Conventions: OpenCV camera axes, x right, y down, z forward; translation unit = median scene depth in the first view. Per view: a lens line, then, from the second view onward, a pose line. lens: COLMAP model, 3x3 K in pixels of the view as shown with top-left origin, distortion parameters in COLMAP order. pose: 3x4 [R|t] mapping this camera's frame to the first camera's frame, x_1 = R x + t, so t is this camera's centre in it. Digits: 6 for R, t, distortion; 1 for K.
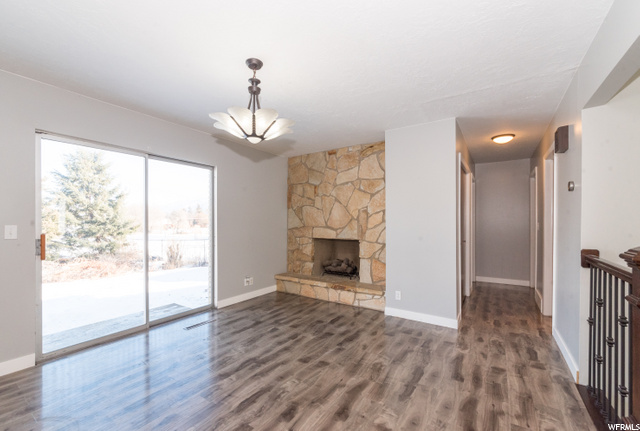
lens RADIAL K [[267.3, 0, 320.3], [0, 267.3, 221.9], [0, 0, 1]] dist [-0.001234, -0.000110]
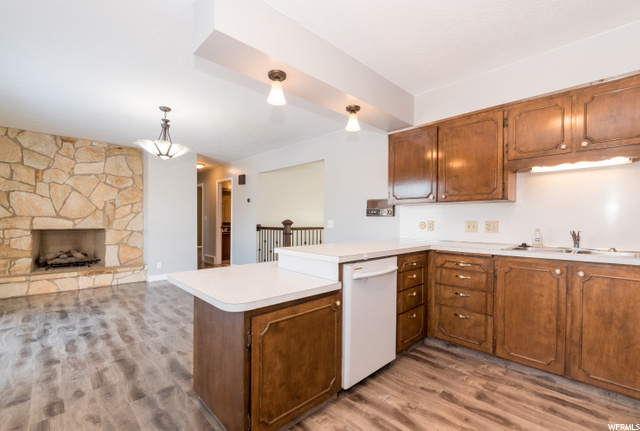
lens RADIAL K [[282.0, 0, 320.2], [0, 282.0, 222.4], [0, 0, 1]] dist [0.000140, 0.000548]
pose [[0.214987, -0.003805, 0.976609, -0.787909], [-0.009588, 0.999936, 0.006007, 0.025164], [-0.976570, -0.010655, 0.214937, -0.118946]]
